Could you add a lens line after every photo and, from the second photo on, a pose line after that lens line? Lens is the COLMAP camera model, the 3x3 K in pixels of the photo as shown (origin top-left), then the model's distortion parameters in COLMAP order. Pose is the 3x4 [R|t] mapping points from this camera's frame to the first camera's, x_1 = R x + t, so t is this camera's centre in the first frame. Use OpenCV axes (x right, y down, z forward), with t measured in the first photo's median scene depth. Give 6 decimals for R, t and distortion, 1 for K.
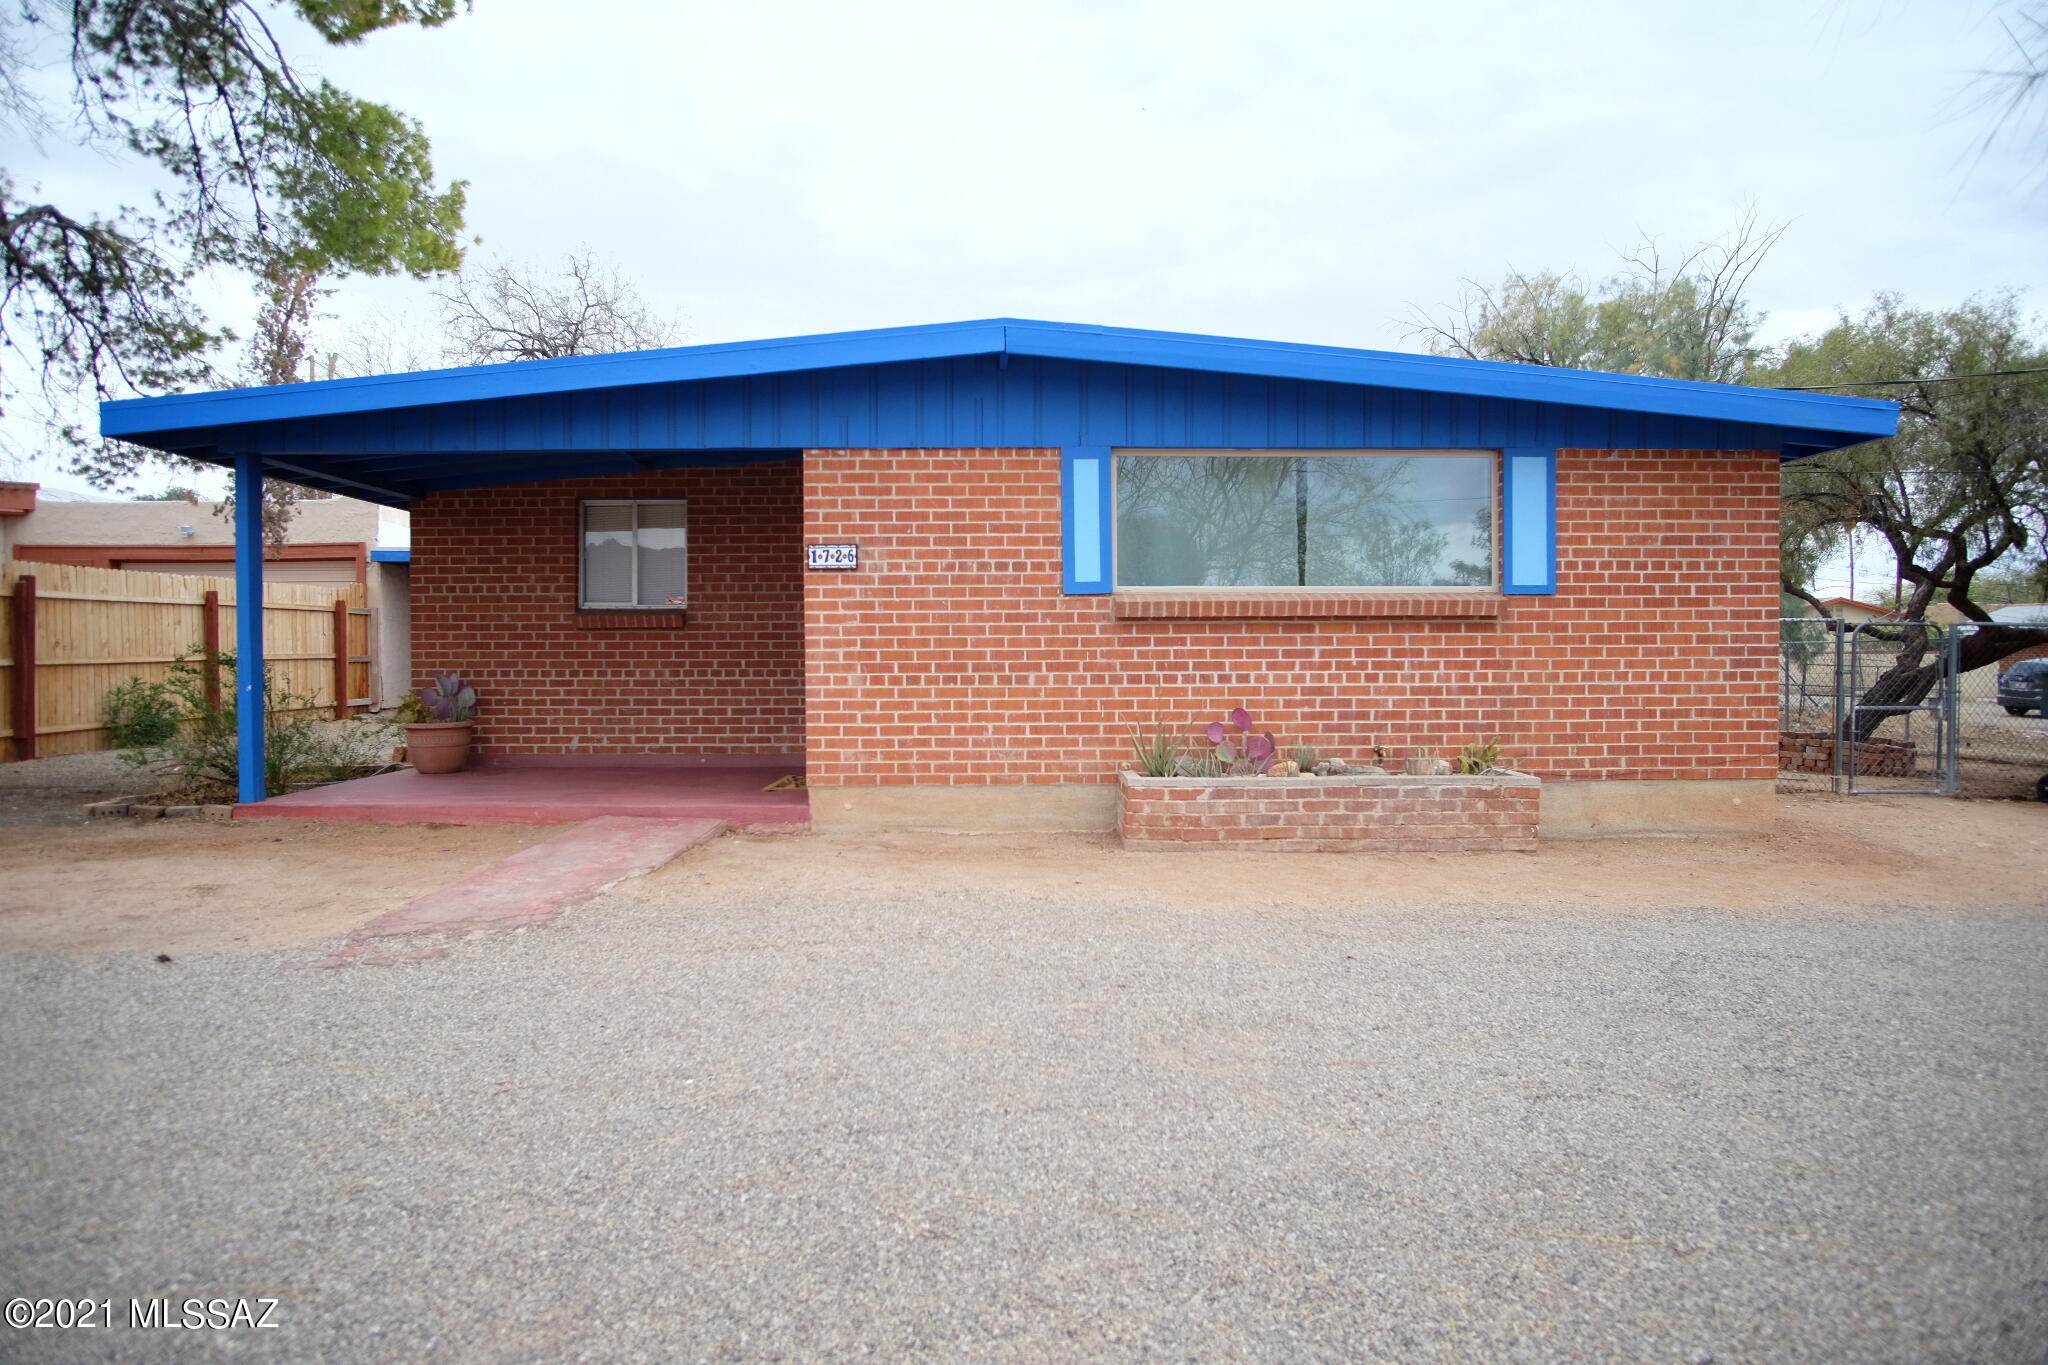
lens RADIAL K [[1087.3, 0, 1015.7], [0, 1087.3, 674.0], [0, 0, 1]] dist [-0.030340, 0.001065]
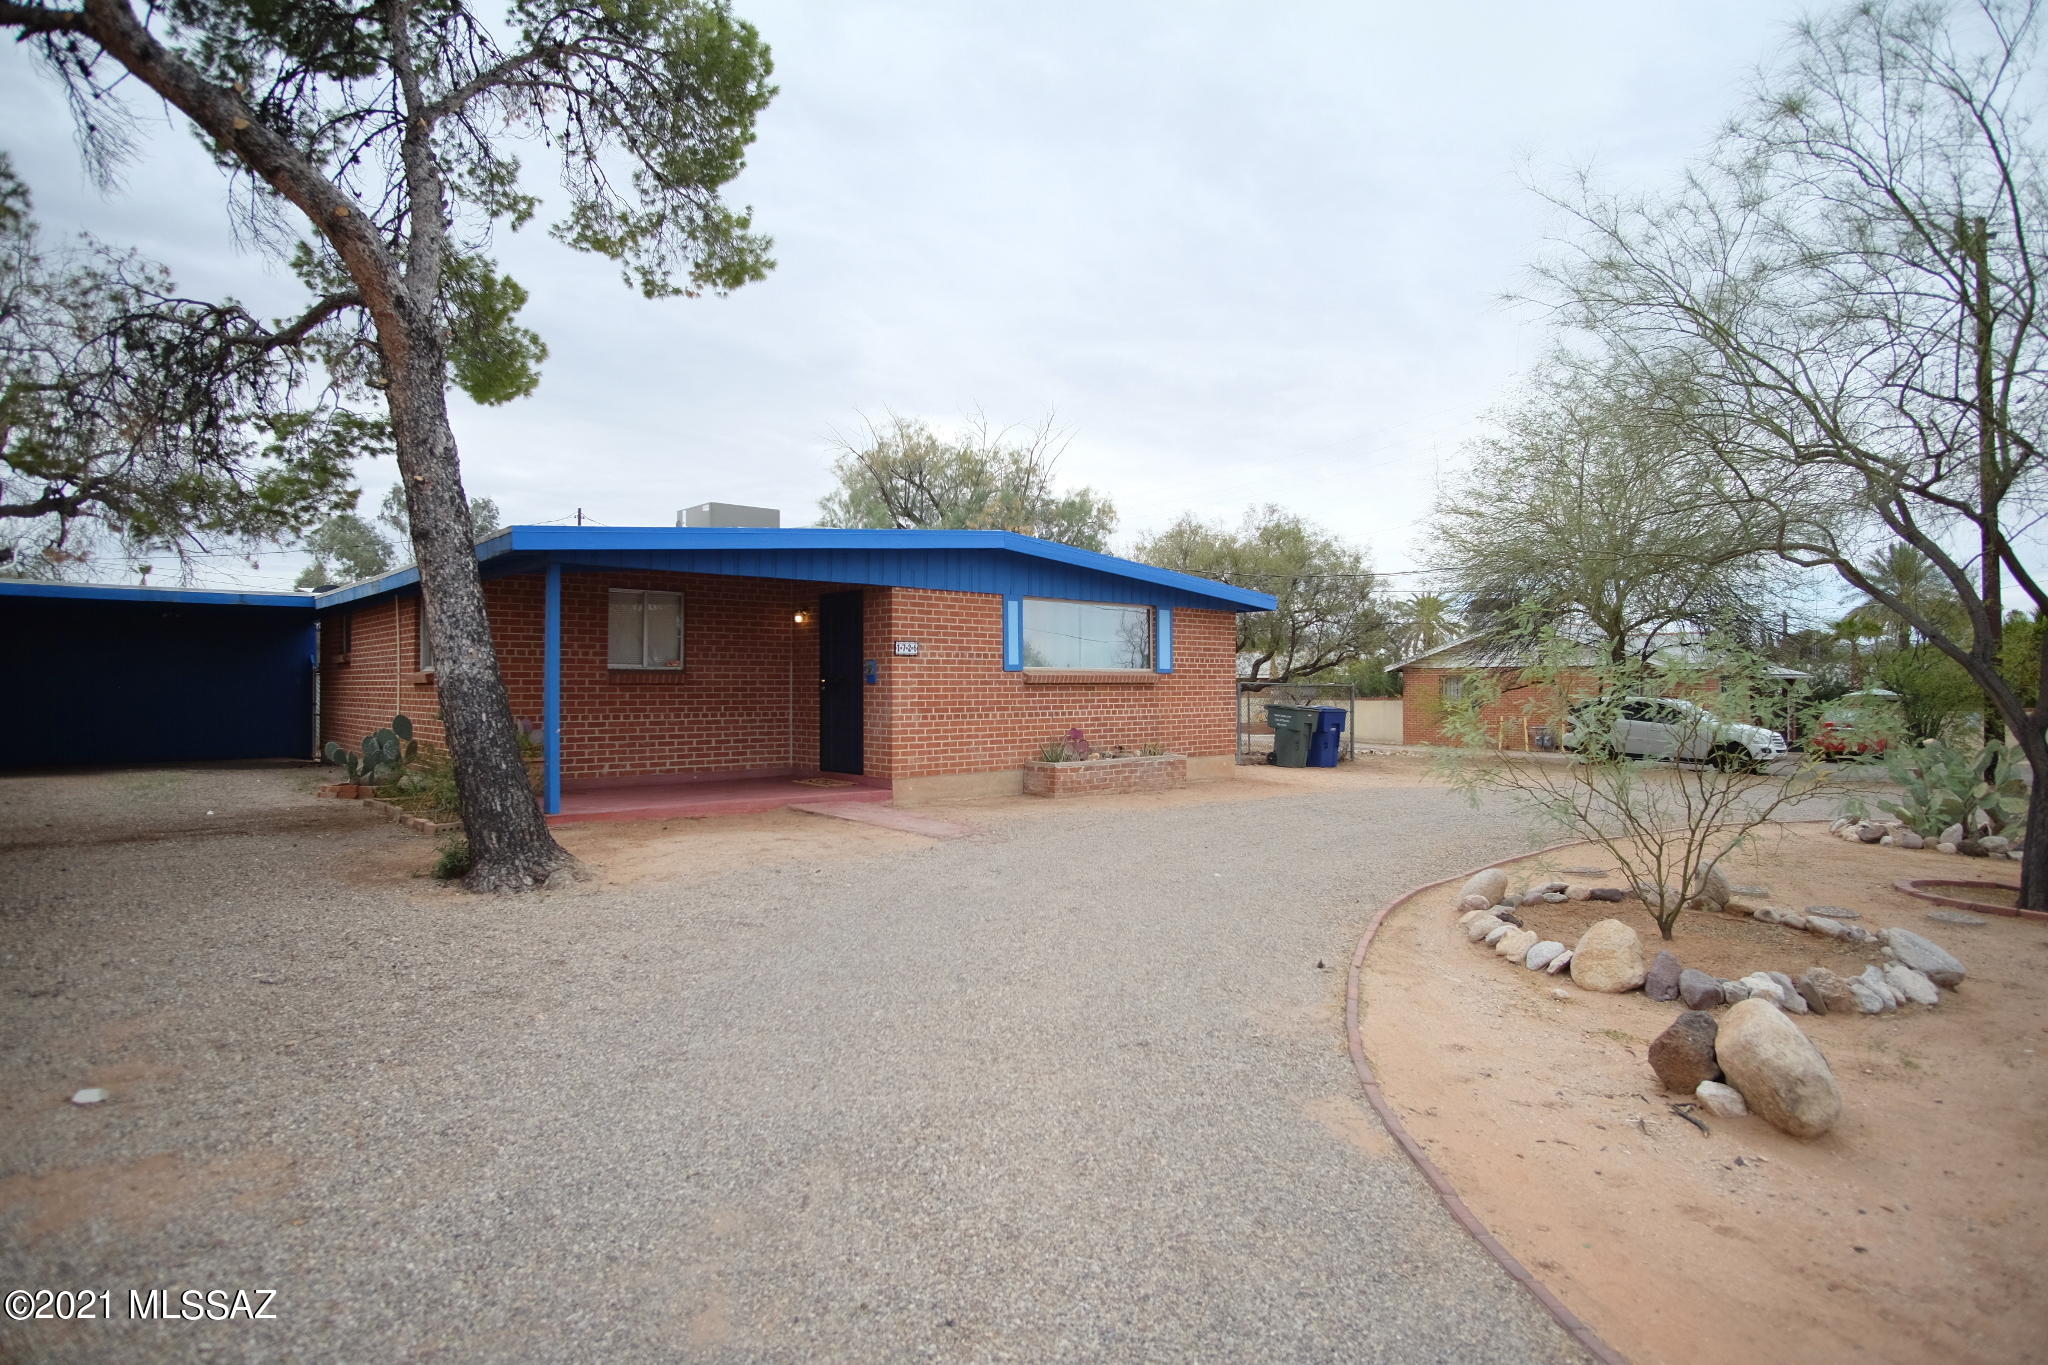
lens RADIAL K [[1087.3, 0, 1015.7], [0, 1087.3, 674.0], [0, 0, 1]] dist [-0.030340, 0.001065]
pose [[0.747087, 0.009277, 0.664661, -0.920125], [0.010975, 0.999594, -0.026288, -0.013107], [-0.664636, 0.026934, 0.746682, -0.337527]]
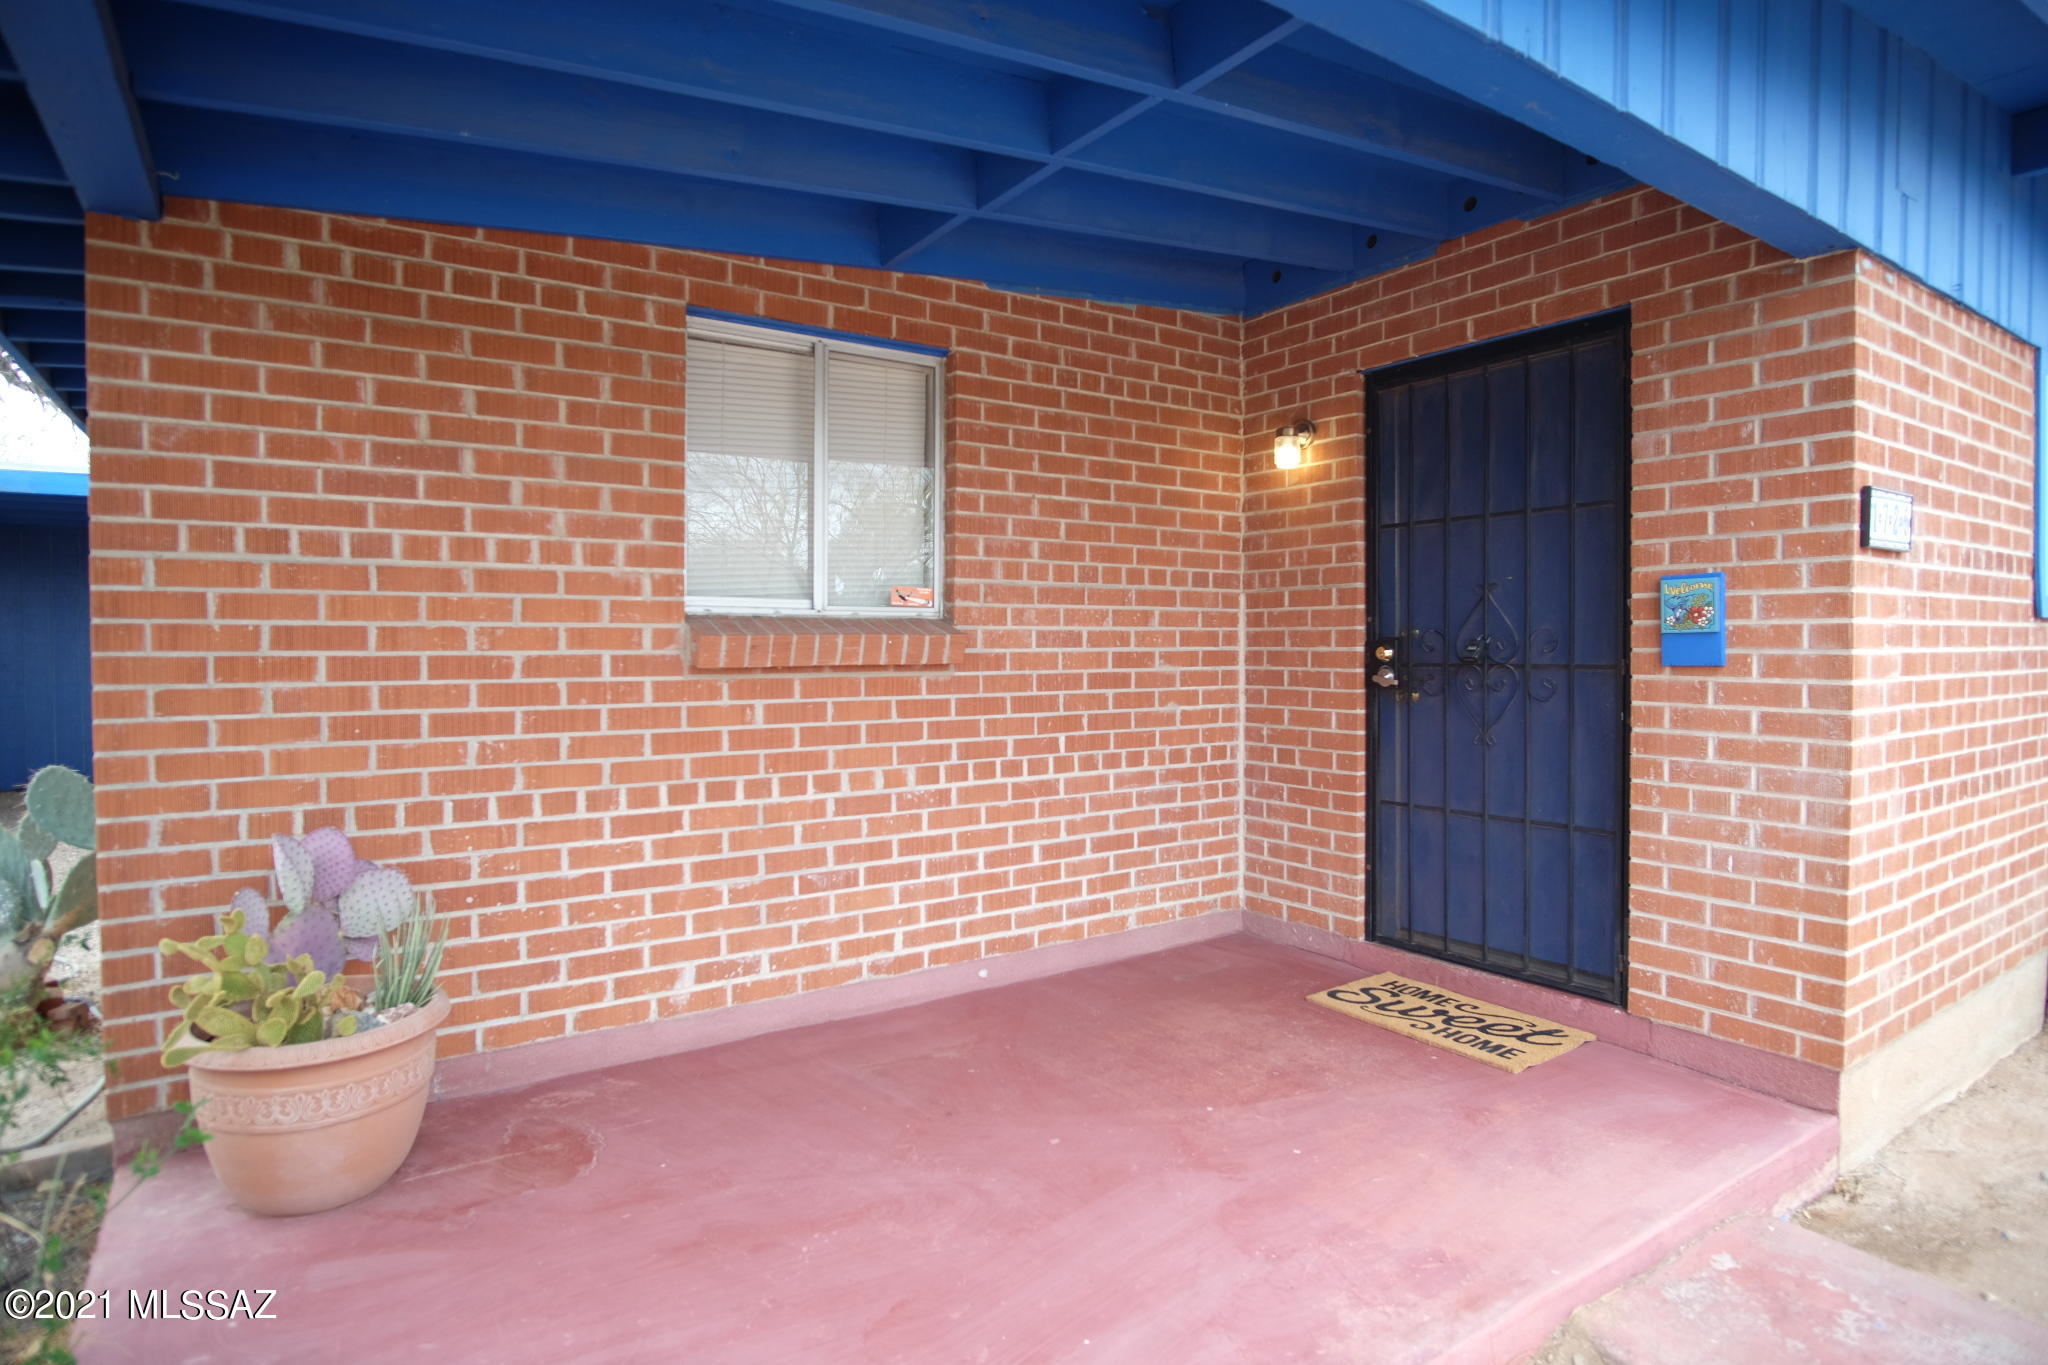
lens RADIAL K [[1087.3, 0, 1015.7], [0, 1087.3, 674.0], [0, 0, 1]] dist [-0.030340, 0.001065]
pose [[0.832115, -0.013980, 0.554427, -0.515193], [0.013193, 0.999898, 0.005412, -0.040716], [-0.554447, 0.002811, 0.832215, 0.638699]]
